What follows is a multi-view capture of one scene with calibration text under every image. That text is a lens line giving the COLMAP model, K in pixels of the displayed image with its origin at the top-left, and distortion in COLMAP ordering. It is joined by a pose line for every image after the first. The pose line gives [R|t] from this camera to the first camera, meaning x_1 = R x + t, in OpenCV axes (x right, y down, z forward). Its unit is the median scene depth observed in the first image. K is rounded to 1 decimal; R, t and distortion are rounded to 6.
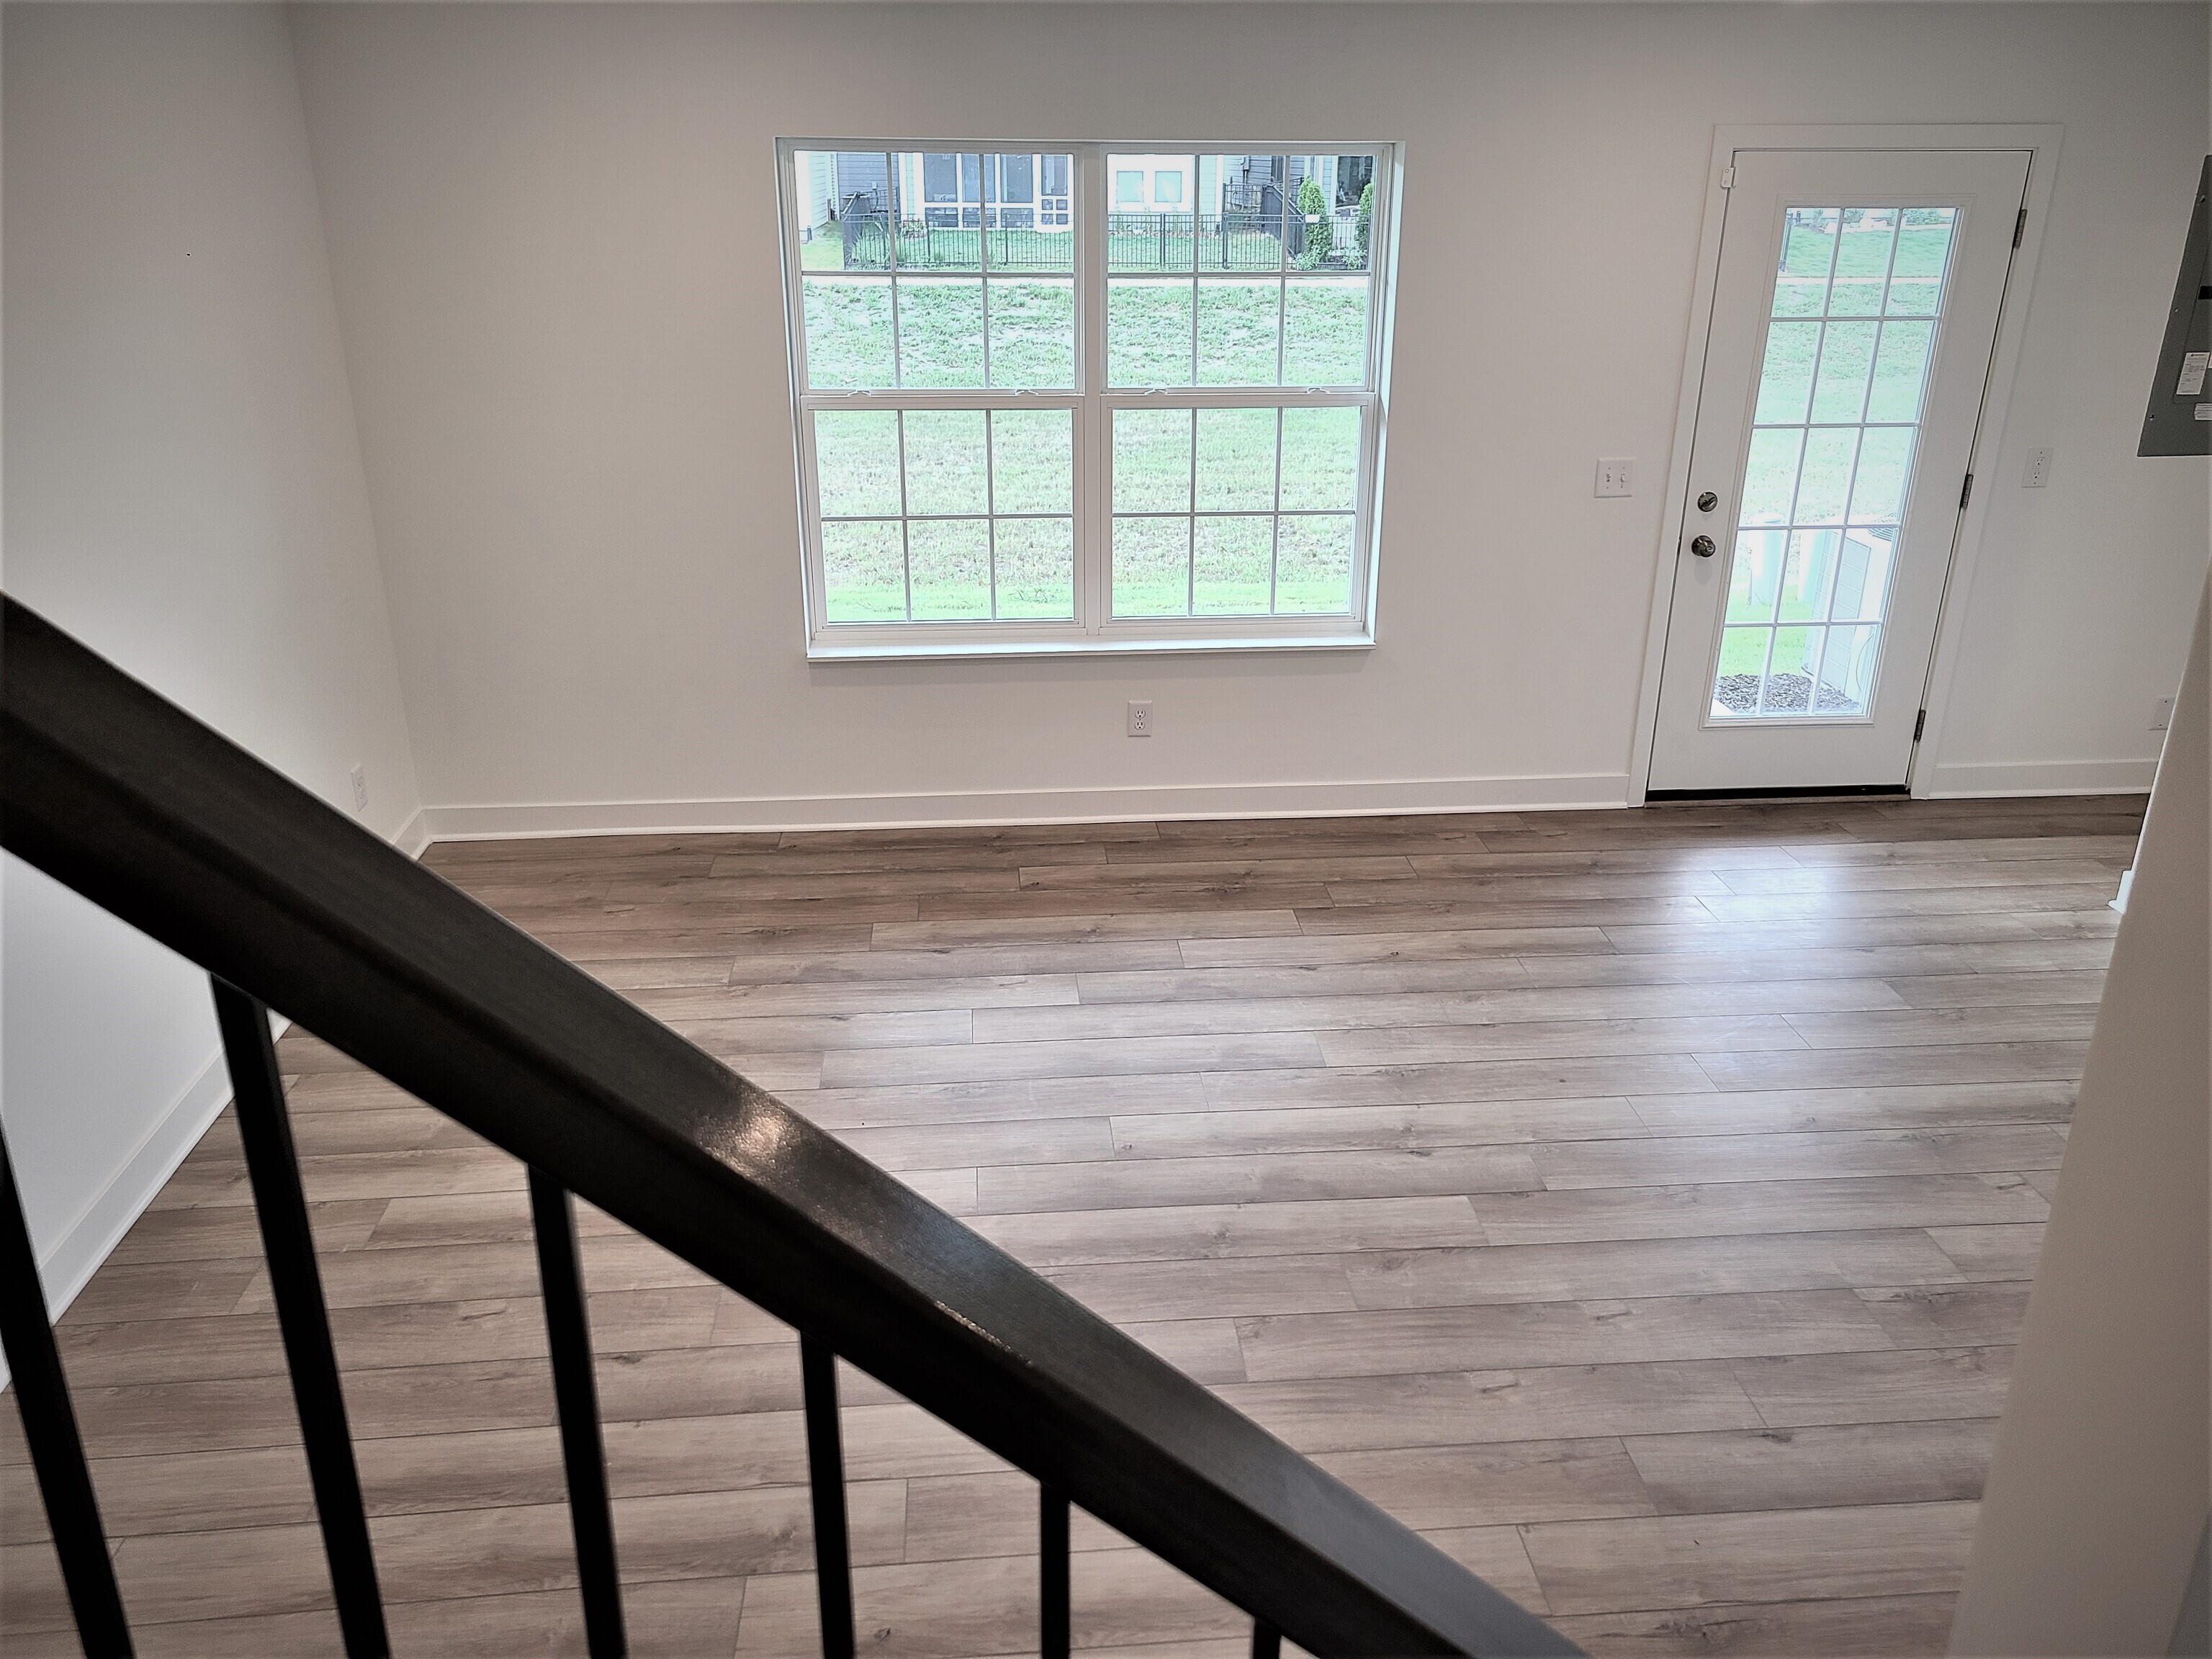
lens RADIAL K [[1688.3, 0, 1117.4], [0, 1688.3, 833.5], [0, 0, 1]] dist [0.039609, -0.011074]
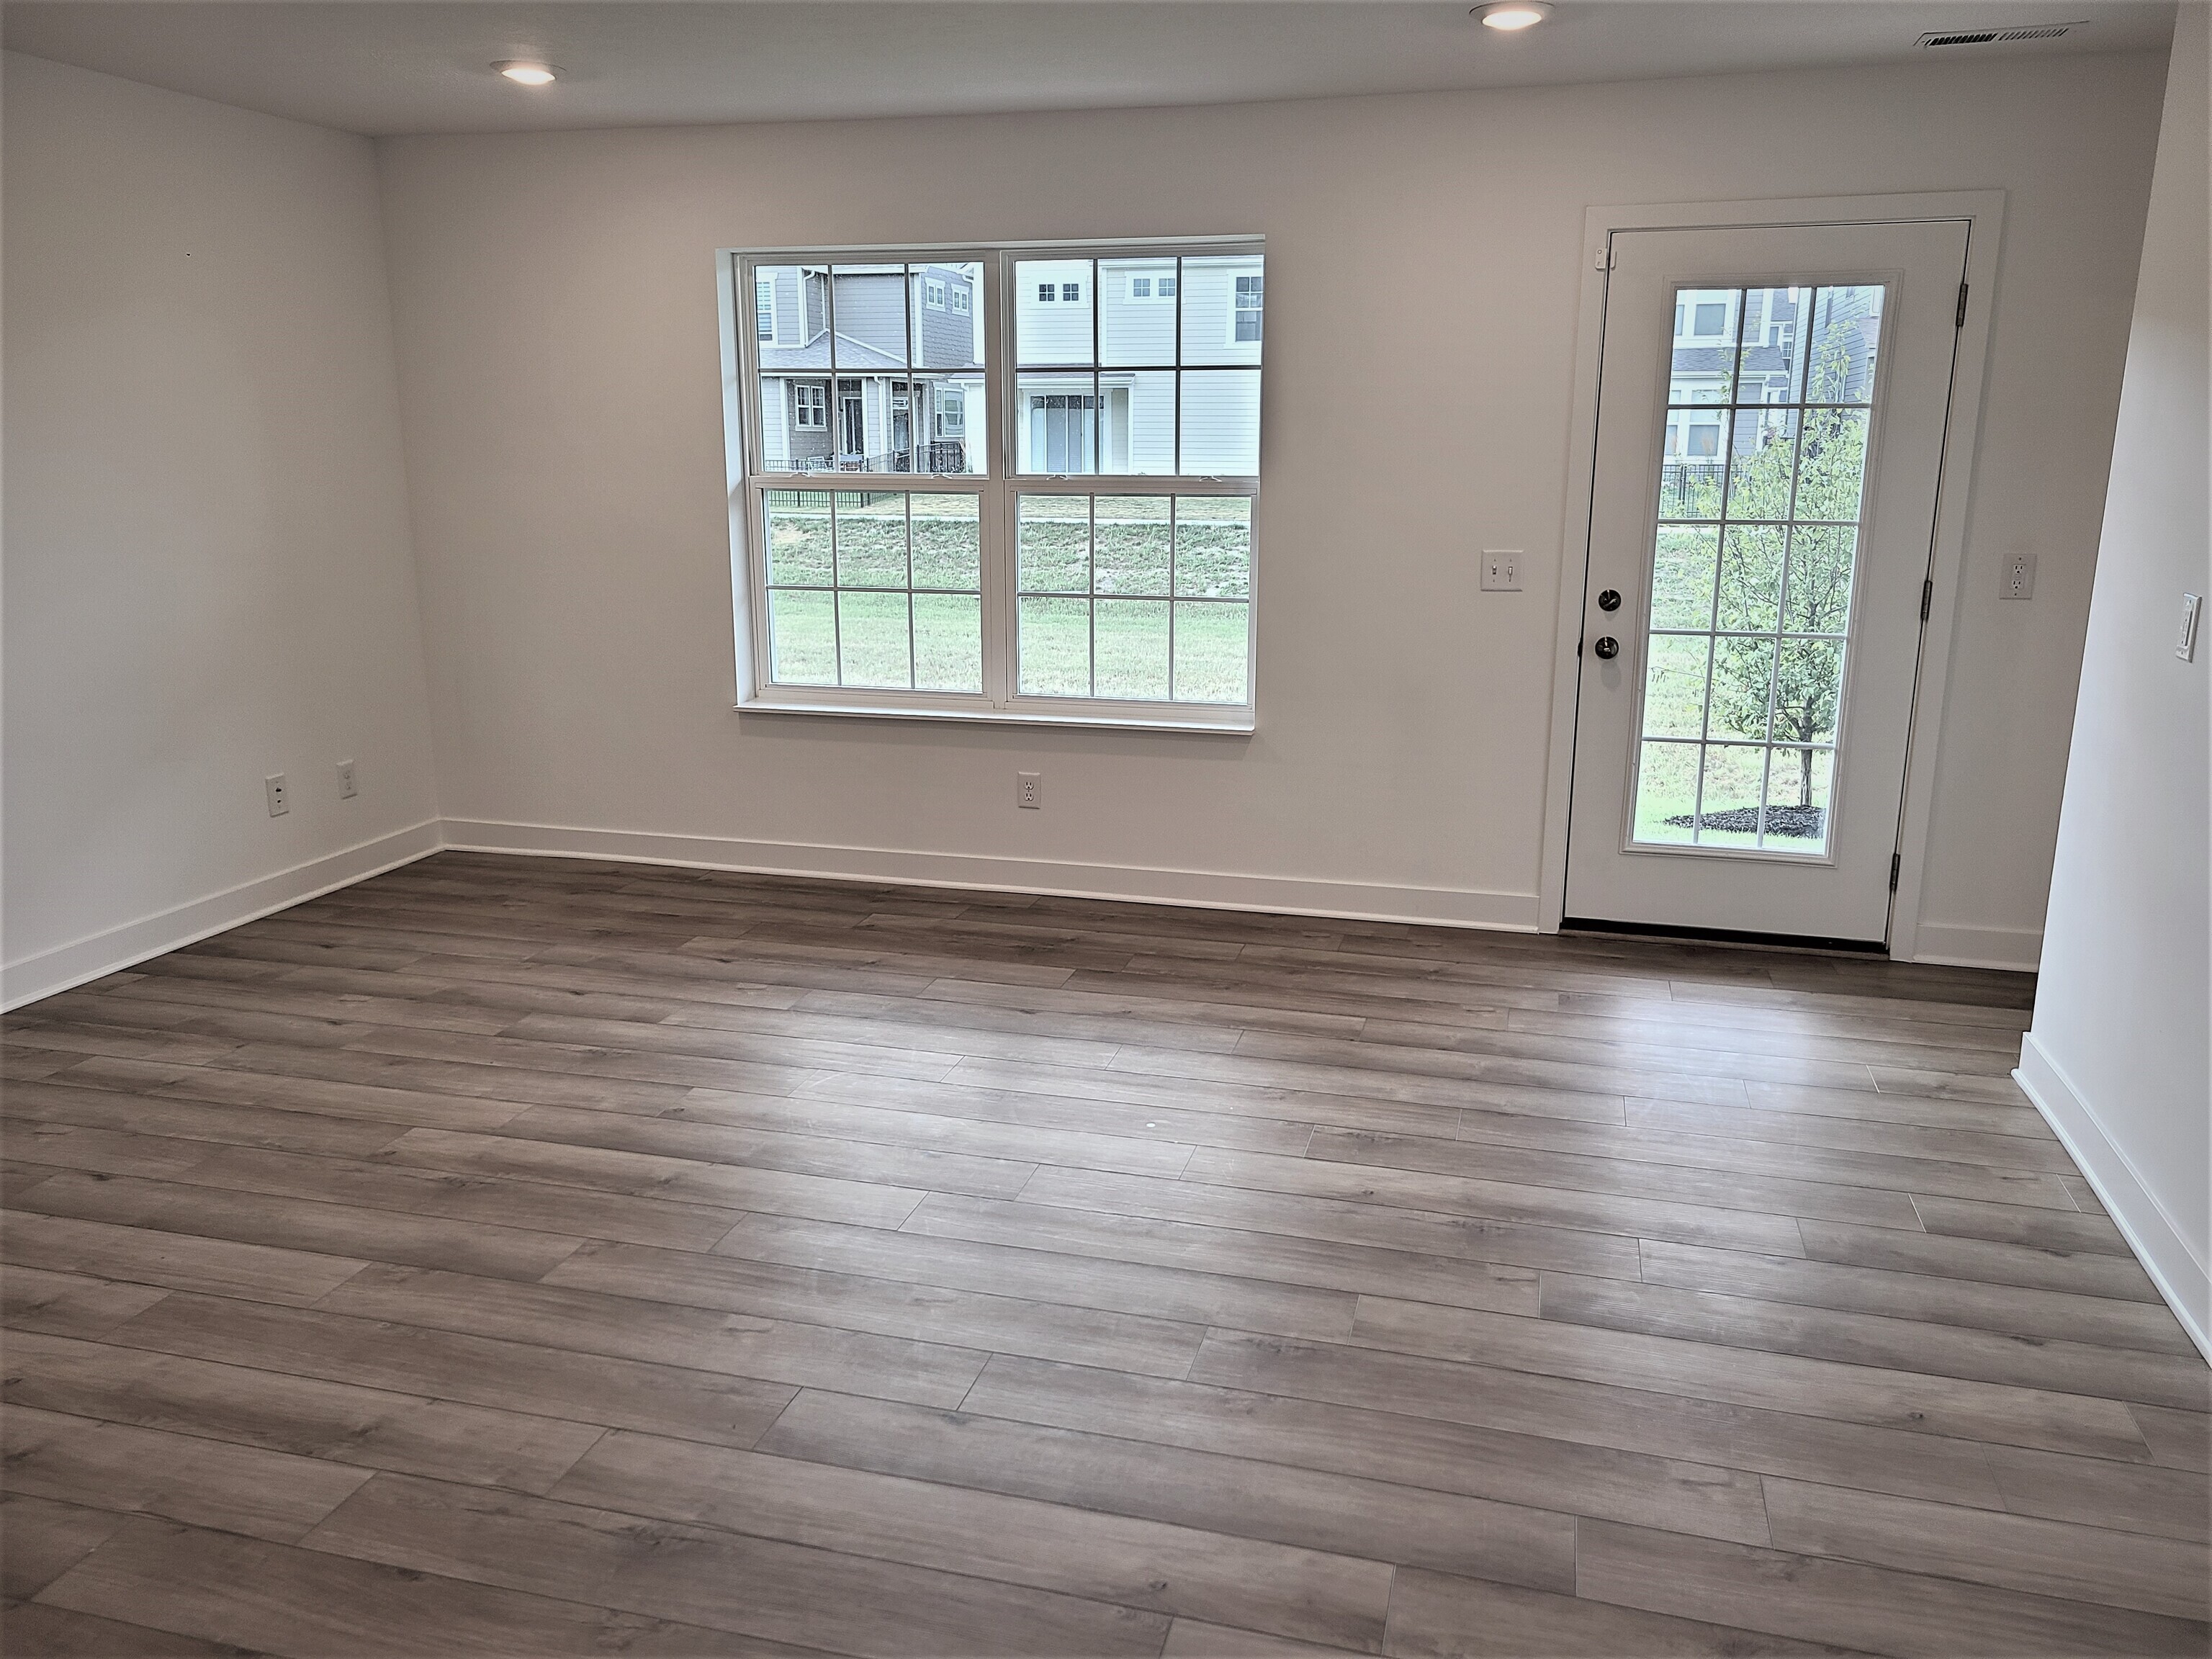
lens RADIAL K [[1688.3, 0, 1116.6], [0, 1688.3, 829.6], [0, 0, 1]] dist [0.039609, -0.011074]
pose [[0.934922, 0.076946, -0.346410, 0.427764], [-0.129796, 0.982712, -0.132021, 0.085387], [0.330263, 0.168392, 0.928747, 0.072685]]
